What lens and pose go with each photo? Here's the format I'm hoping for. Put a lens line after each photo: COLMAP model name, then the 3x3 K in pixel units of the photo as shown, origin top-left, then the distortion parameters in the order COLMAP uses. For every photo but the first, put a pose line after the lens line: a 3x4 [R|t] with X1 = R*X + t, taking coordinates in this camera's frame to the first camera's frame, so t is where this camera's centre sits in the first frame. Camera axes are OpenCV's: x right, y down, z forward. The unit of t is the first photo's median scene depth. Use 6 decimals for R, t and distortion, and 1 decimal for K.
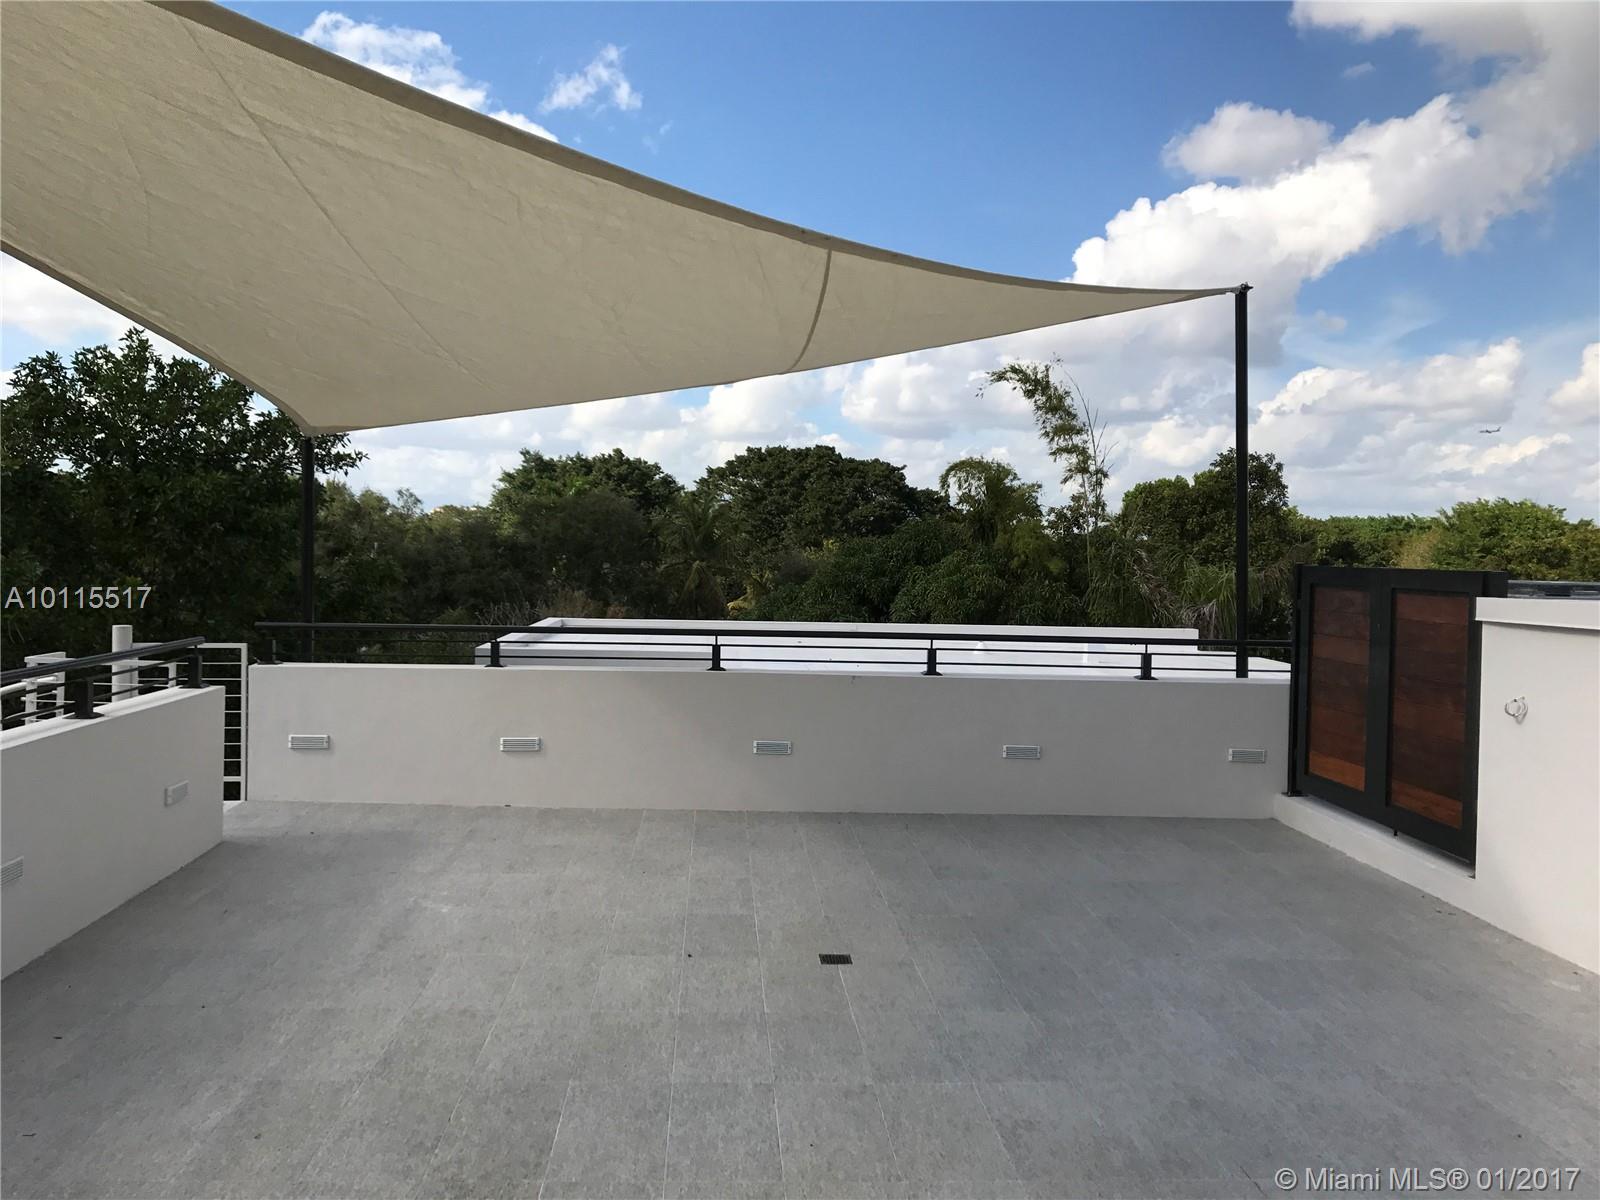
lens RADIAL K [[1236.2, 0, 800.0], [0, 1236.2, 600.0], [0, 0, 1]] dist [0.006557, -0.054364]
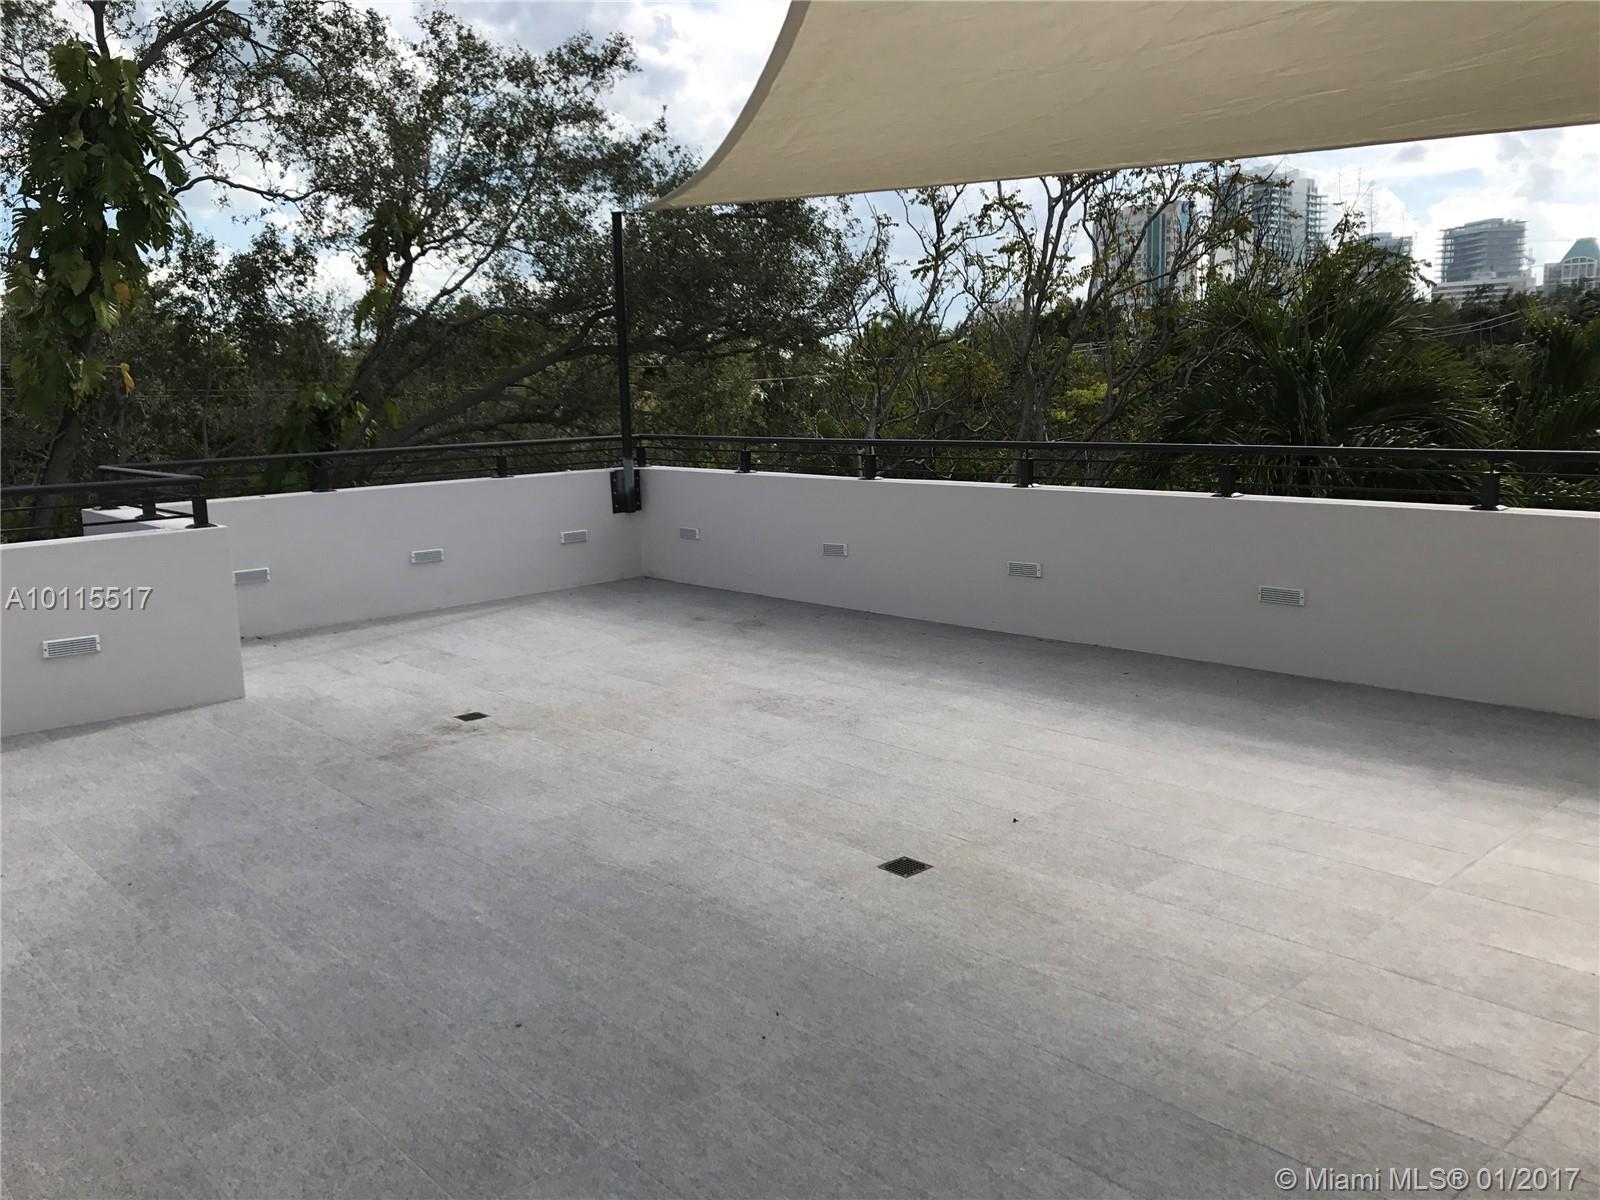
lens RADIAL K [[1297.7, 0, 800.0], [0, 1297.7, 600.0], [0, 0, 1]] dist [-0.002782, -0.114084]
pose [[-0.765106, 0.110812, -0.634298, 0.750759], [-0.016131, 0.981473, 0.190920, -0.039808], [0.643703, 0.156306, -0.749143, 1.994856]]
